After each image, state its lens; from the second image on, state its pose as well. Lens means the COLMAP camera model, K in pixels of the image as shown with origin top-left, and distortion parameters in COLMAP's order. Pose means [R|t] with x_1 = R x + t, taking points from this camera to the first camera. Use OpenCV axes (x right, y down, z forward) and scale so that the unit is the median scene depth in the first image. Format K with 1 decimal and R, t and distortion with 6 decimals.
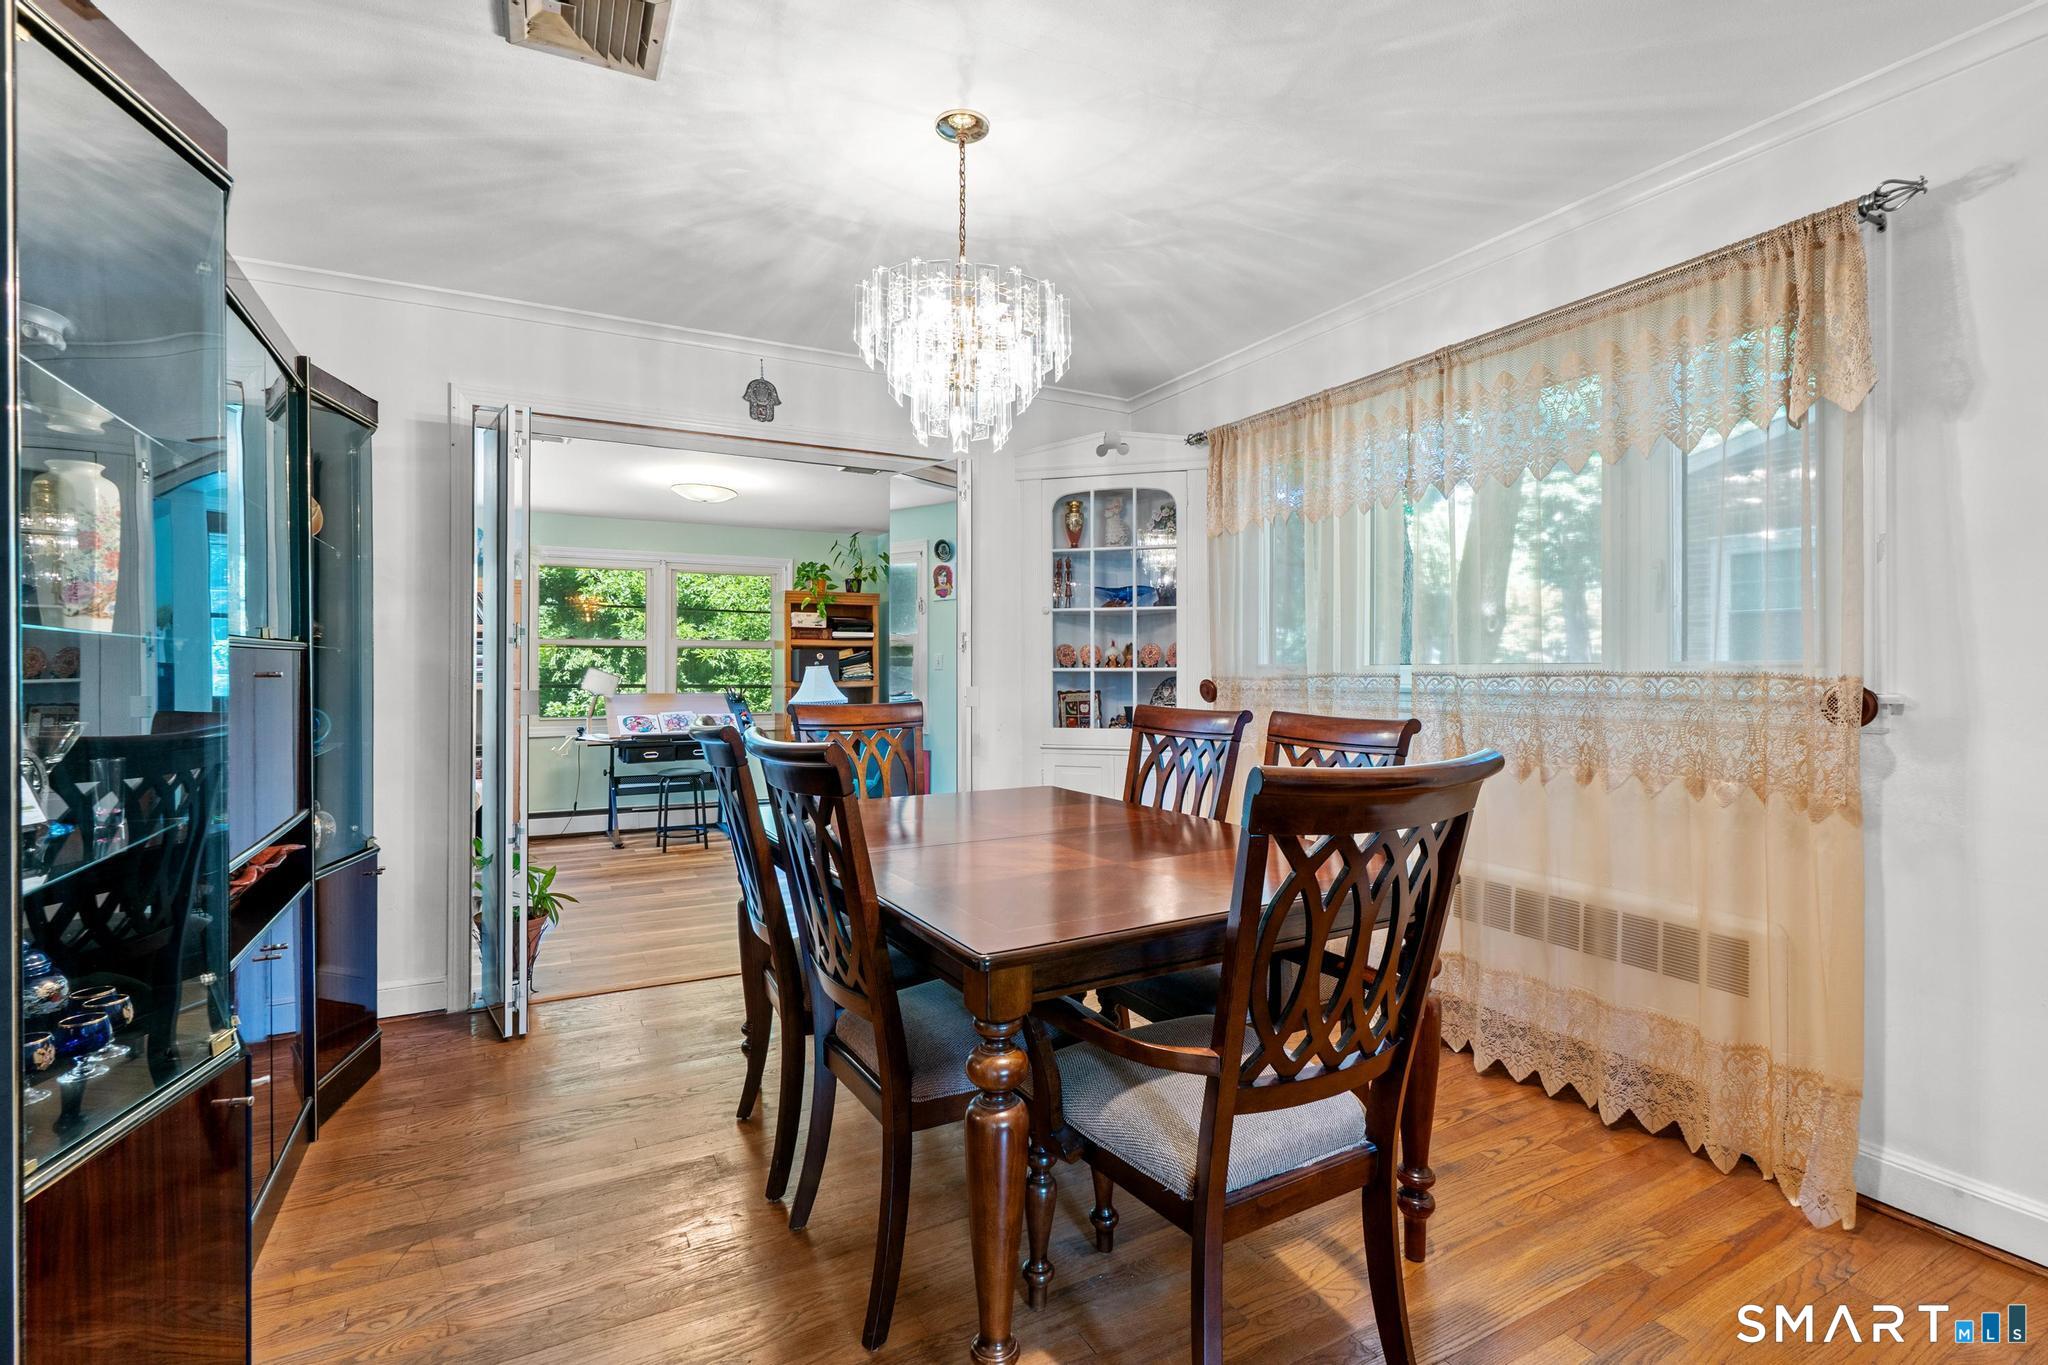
lens RADIAL K [[934.6, 0, 1010.8], [0, 934.6, 656.1], [0, 0, 1]] dist [-0.010071, 0.002909]
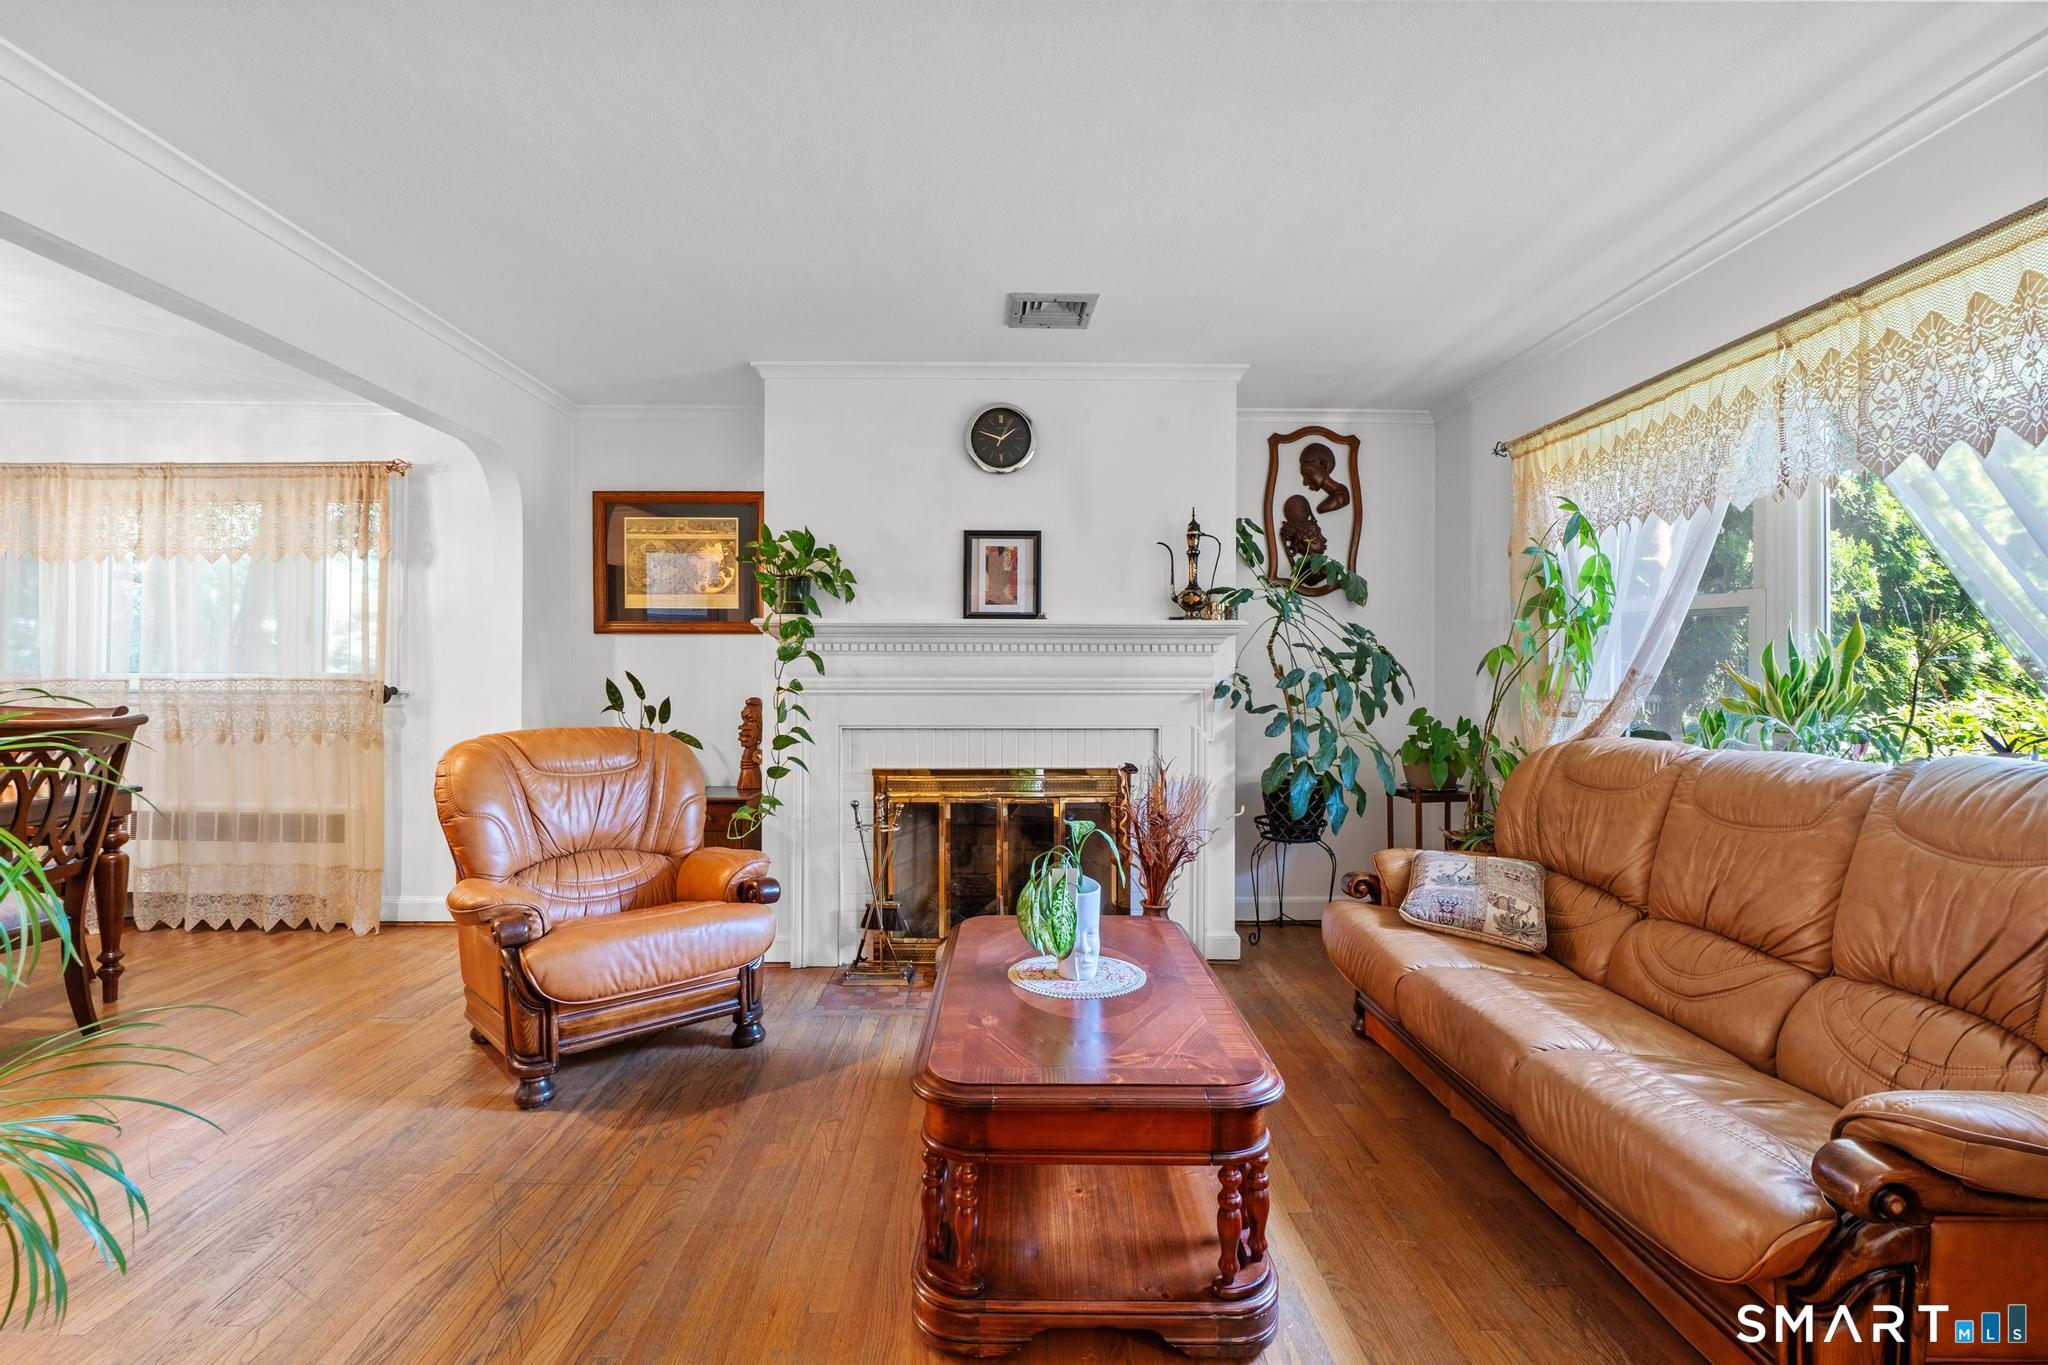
lens RADIAL K [[934.6, 0, 1033.2], [0, 934.6, 678.4], [0, 0, 1]] dist [-0.010071, 0.002909]
pose [[0.448517, 0.000091, 0.893774, -0.222493], [-0.017420, 0.999811, 0.008640, -0.017907], [-0.893605, -0.019445, 0.448434, -0.834946]]
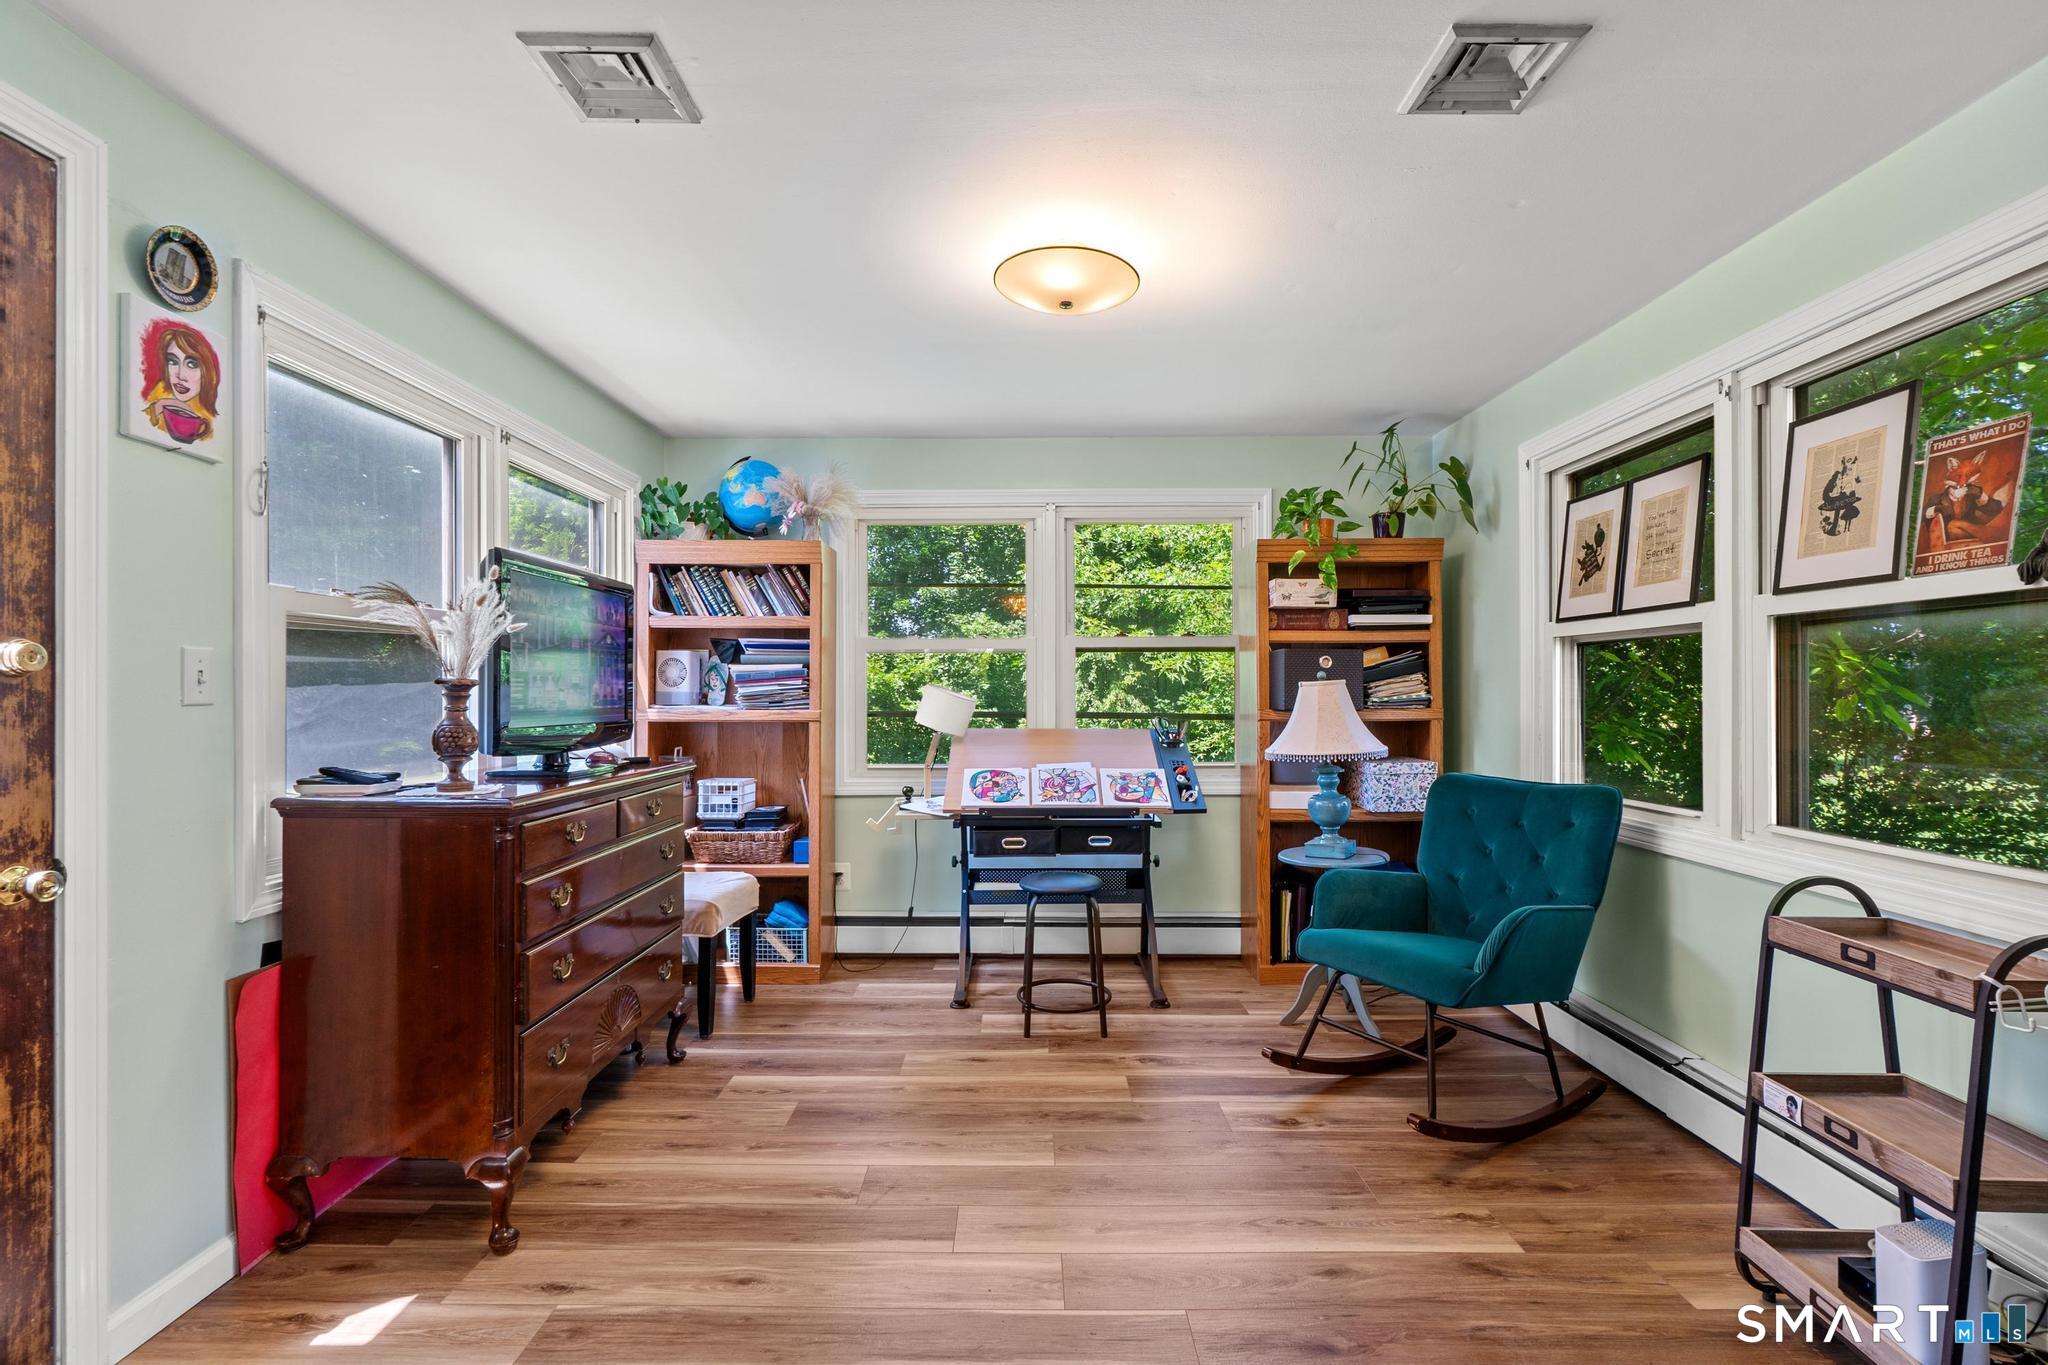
lens RADIAL K [[934.6, 0, 1030.5], [0, 934.6, 693.7], [0, 0, 1]] dist [-0.010071, 0.002909]
pose [[0.885283, 0.001480, -0.465050, -0.249172], [0.010170, 0.999694, 0.022542, 0.010726], [0.464941, -0.024686, 0.884997, 1.071151]]
